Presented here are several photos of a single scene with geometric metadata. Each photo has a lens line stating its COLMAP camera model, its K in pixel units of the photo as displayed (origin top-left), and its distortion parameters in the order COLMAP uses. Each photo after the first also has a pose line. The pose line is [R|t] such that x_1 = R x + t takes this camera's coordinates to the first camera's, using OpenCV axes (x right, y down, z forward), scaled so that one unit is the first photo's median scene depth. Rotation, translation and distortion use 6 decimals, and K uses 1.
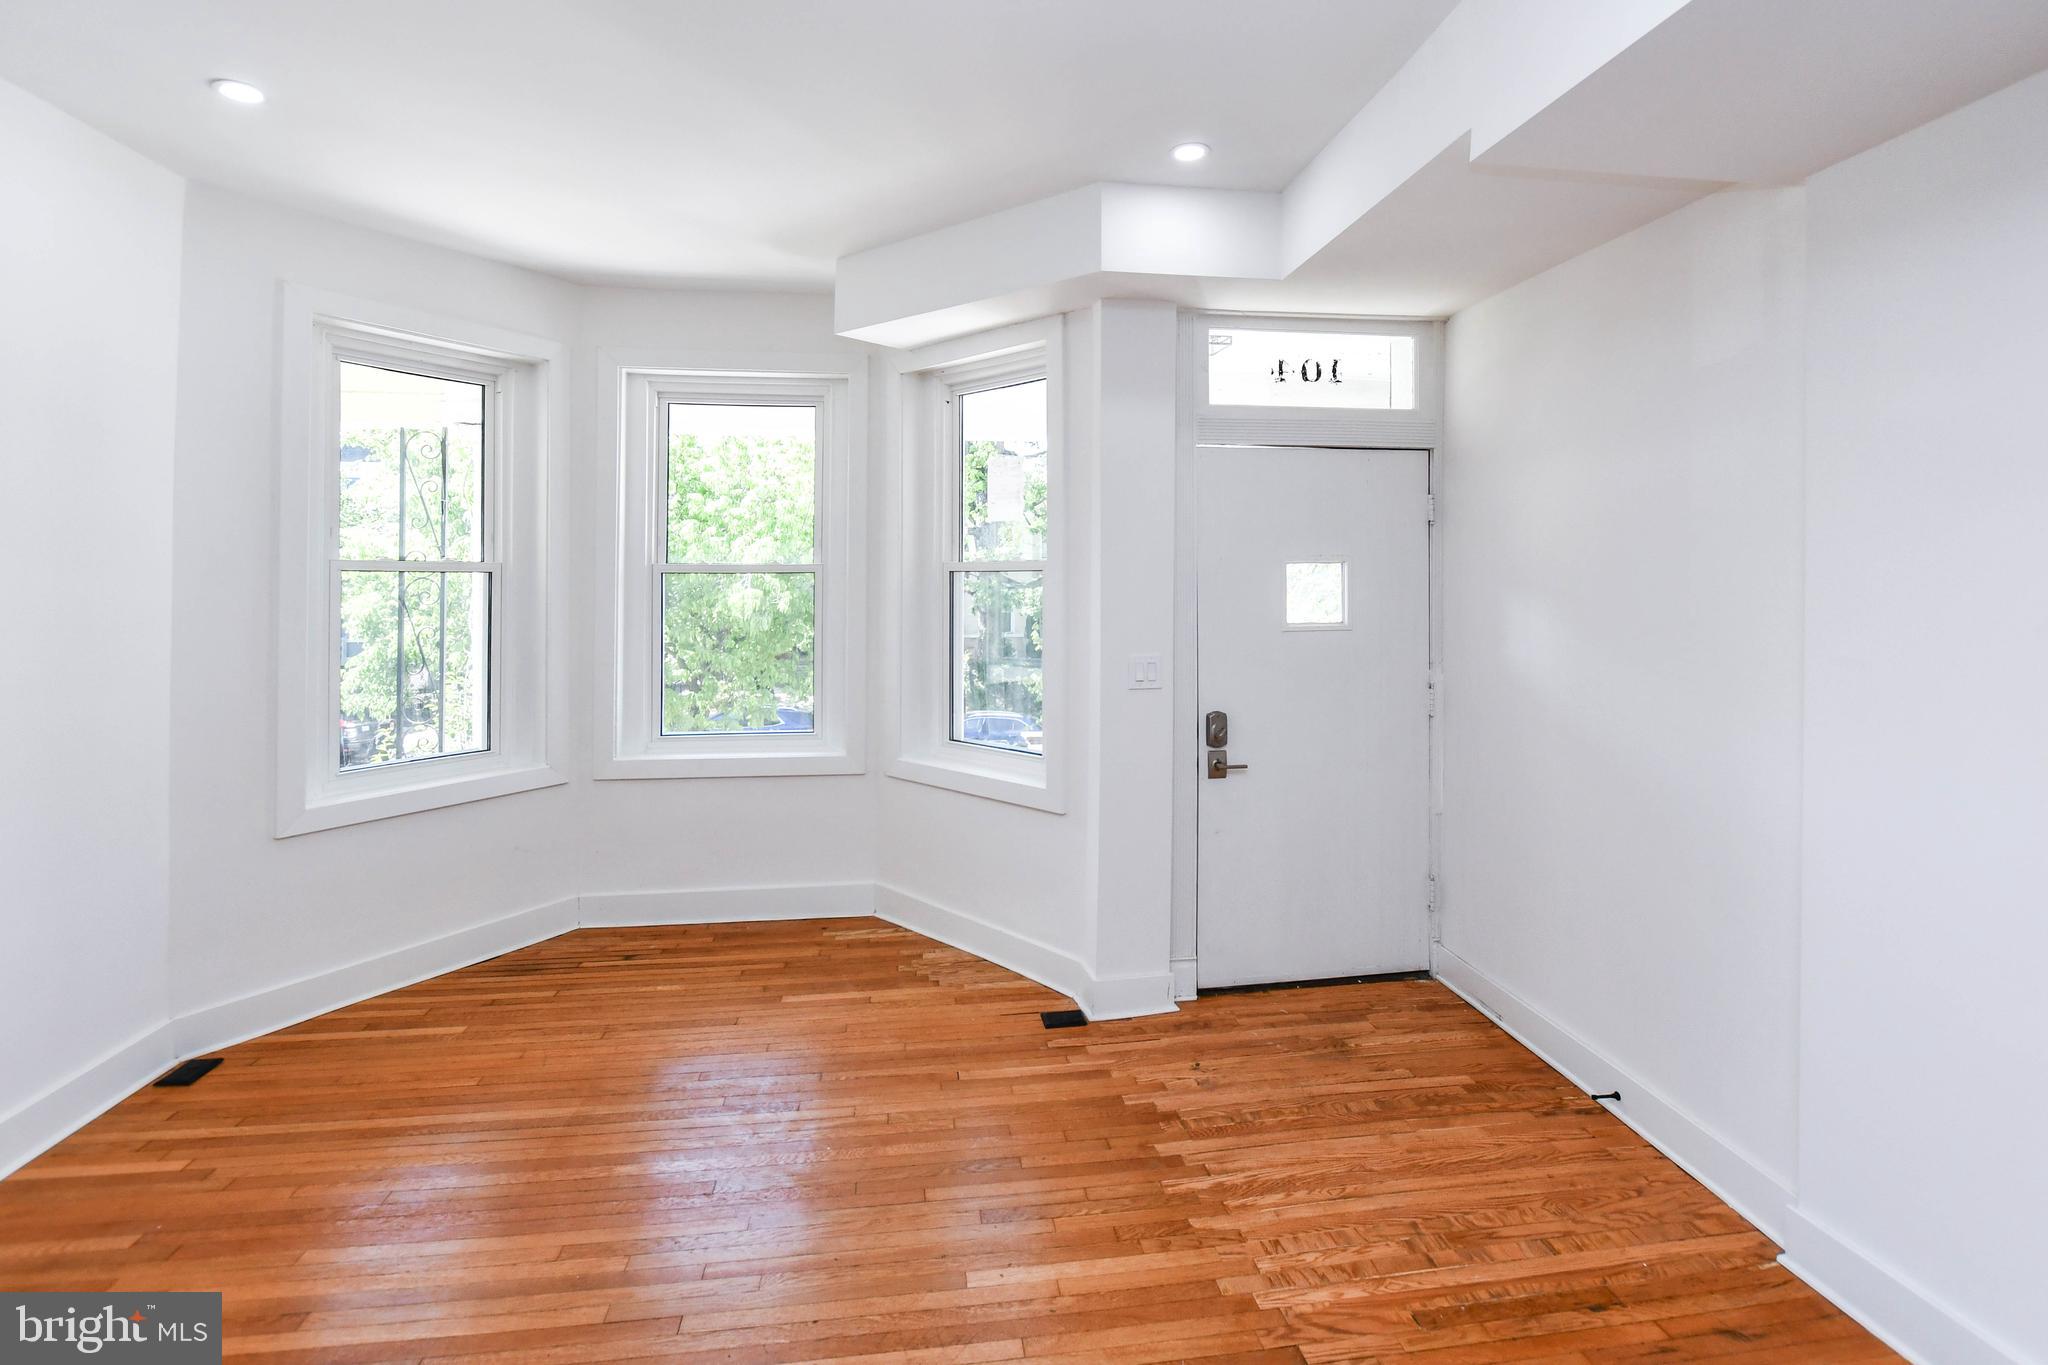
lens RADIAL K [[956.0, 0, 1039.0], [0, 956.0, 558.5], [0, 0, 1]] dist [-0.001867, 0.001754]
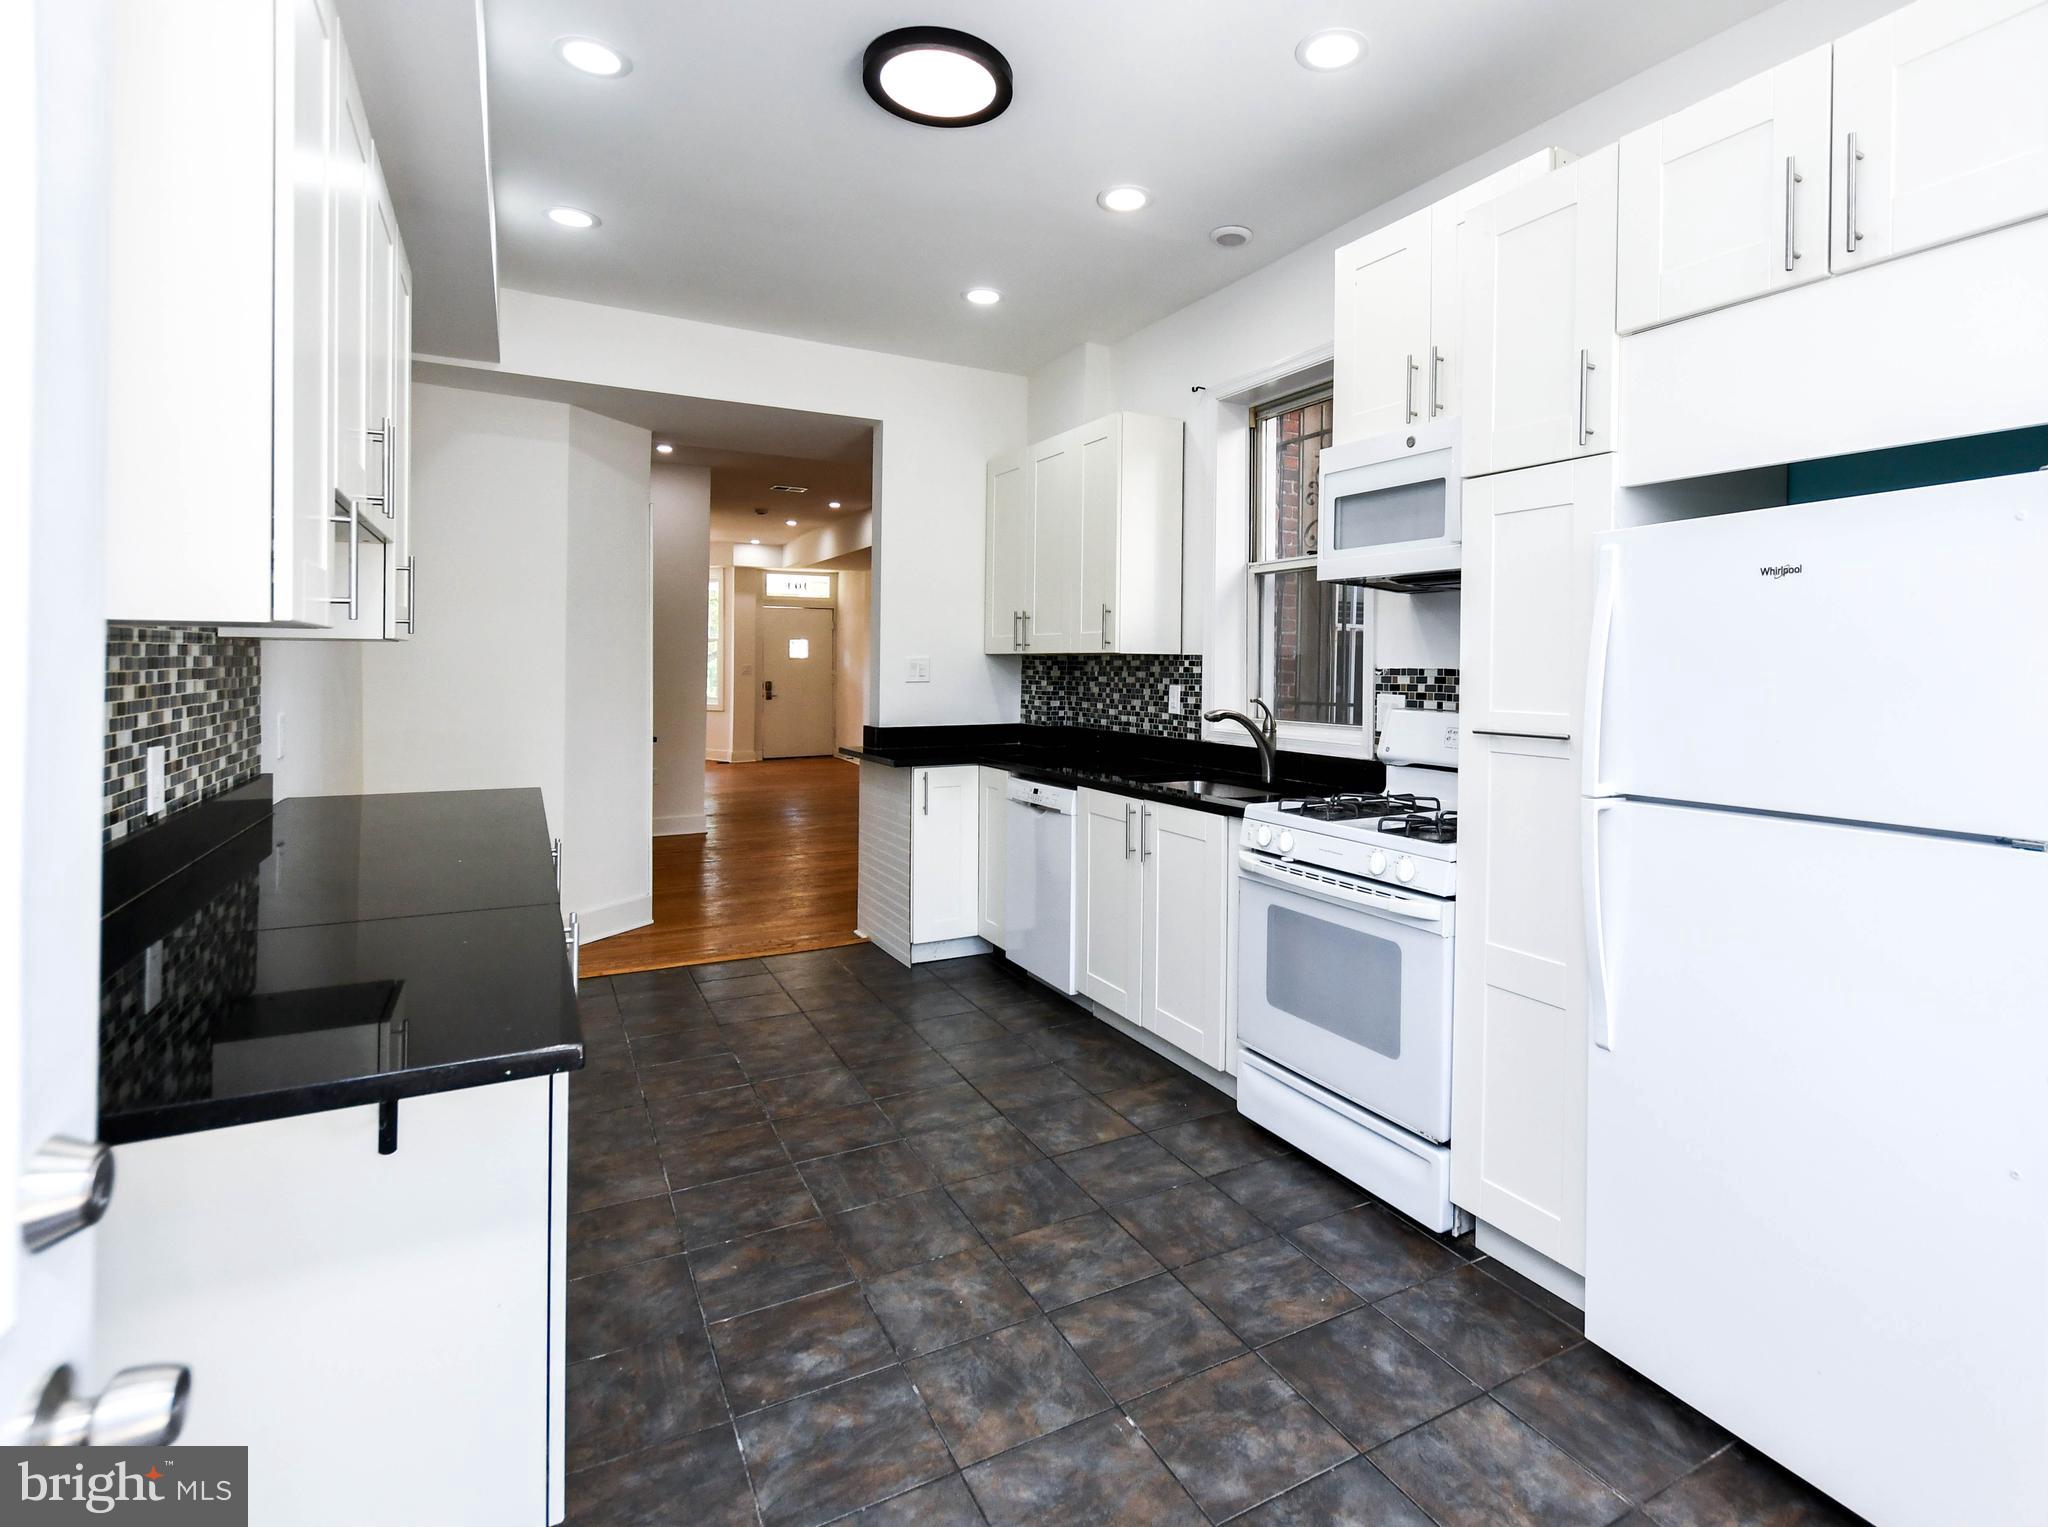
lens RADIAL K [[1026.2, 0, 1122.7], [0, 1026.2, 653.0], [0, 0, 1]] dist [0.006147, 0.000410]
pose [[0.917940, 0.007595, 0.396647, -0.119795], [-0.013090, 0.999852, 0.011149, -0.004926], [-0.396504, -0.015426, 0.917903, -2.973104]]
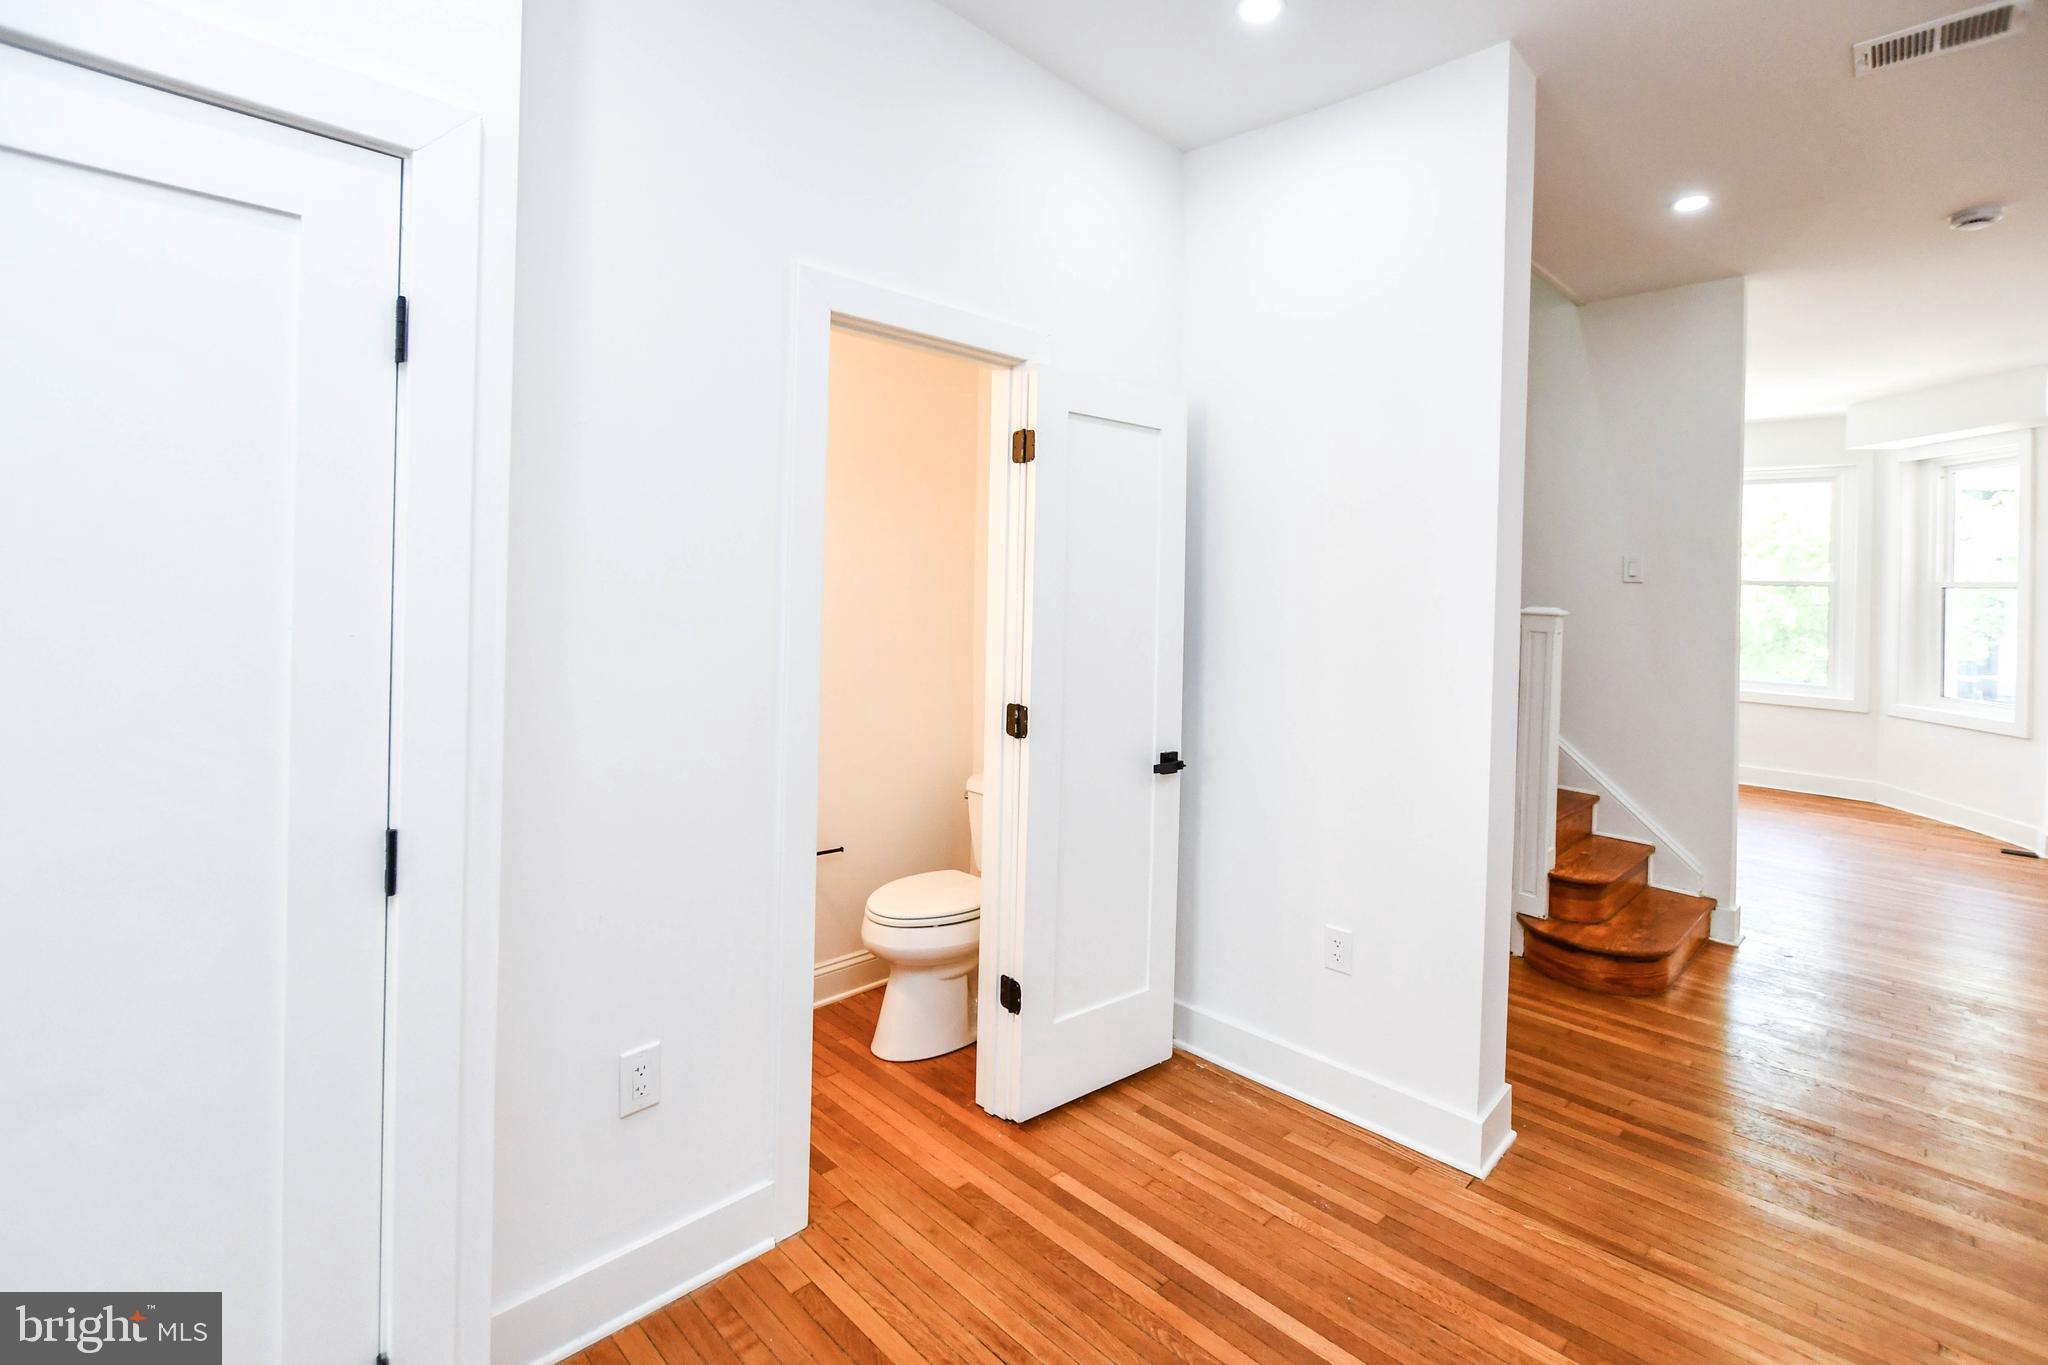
lens RADIAL K [[956.0, 0, 1036.8], [0, 956.0, 585.7], [0, 0, 1]] dist [-0.001867, 0.001754]
pose [[0.613753, 0.027035, -0.789035, 0.268400], [-0.013806, 0.999628, 0.023511, -0.005703], [0.789377, -0.003537, 0.613898, -1.291914]]
